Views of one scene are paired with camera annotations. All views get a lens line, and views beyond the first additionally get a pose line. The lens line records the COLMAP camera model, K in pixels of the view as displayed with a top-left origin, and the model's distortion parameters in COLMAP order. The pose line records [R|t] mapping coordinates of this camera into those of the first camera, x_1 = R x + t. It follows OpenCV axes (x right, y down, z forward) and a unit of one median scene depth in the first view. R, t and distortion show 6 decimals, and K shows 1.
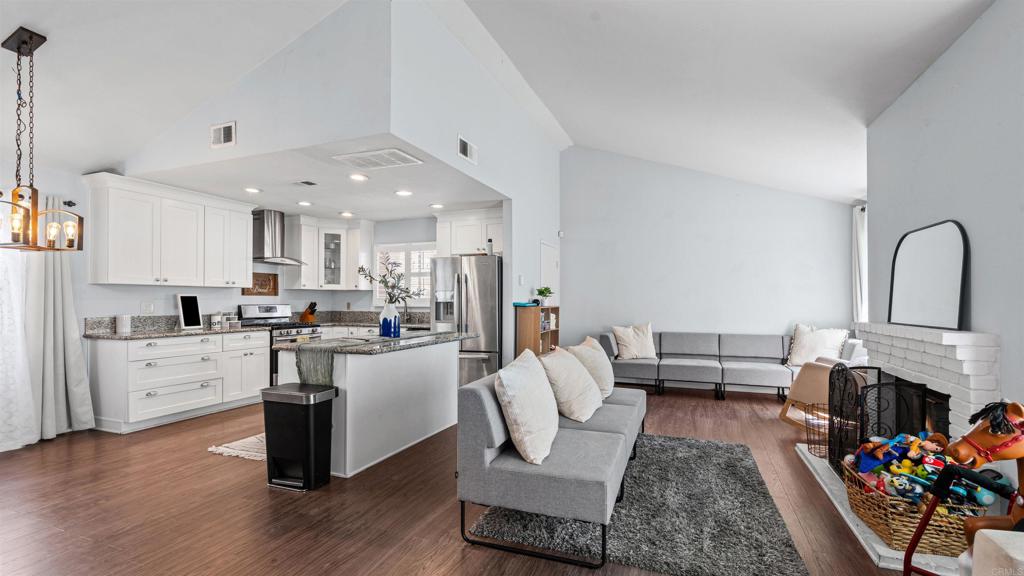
lens RADIAL K [[464.1, 0, 511.0], [0, 464.1, 295.5], [0, 0, 1]] dist [-0.005339, 0.002824]
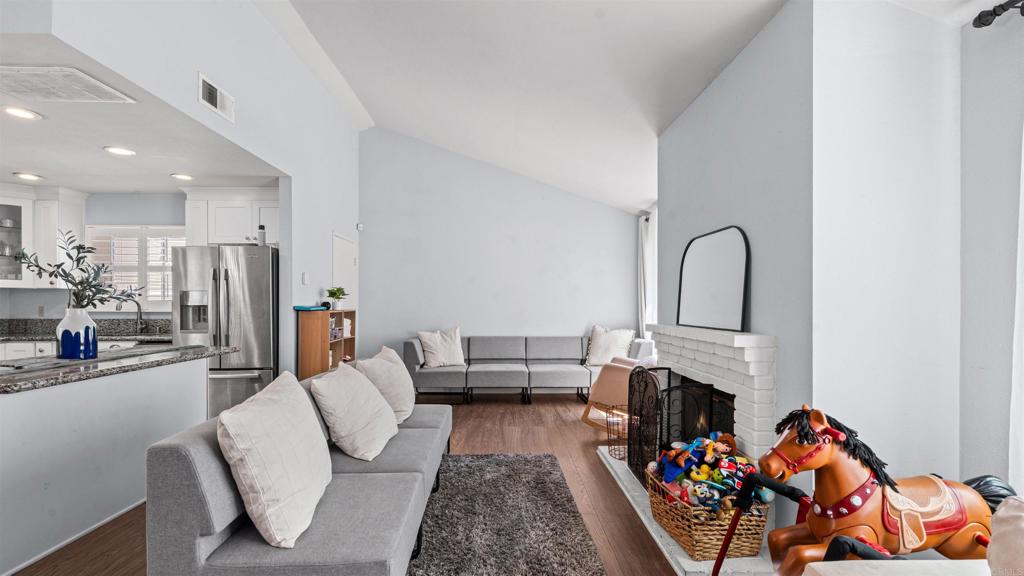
lens RADIAL K [[464.1, 0, 513.8], [0, 464.1, 305.8], [0, 0, 1]] dist [-0.005339, 0.002824]
pose [[0.919865, -0.002791, 0.392224, 0.042184], [-0.003658, 0.999870, 0.015693, 0.001023], [-0.392217, -0.015870, 0.919736, 0.114067]]
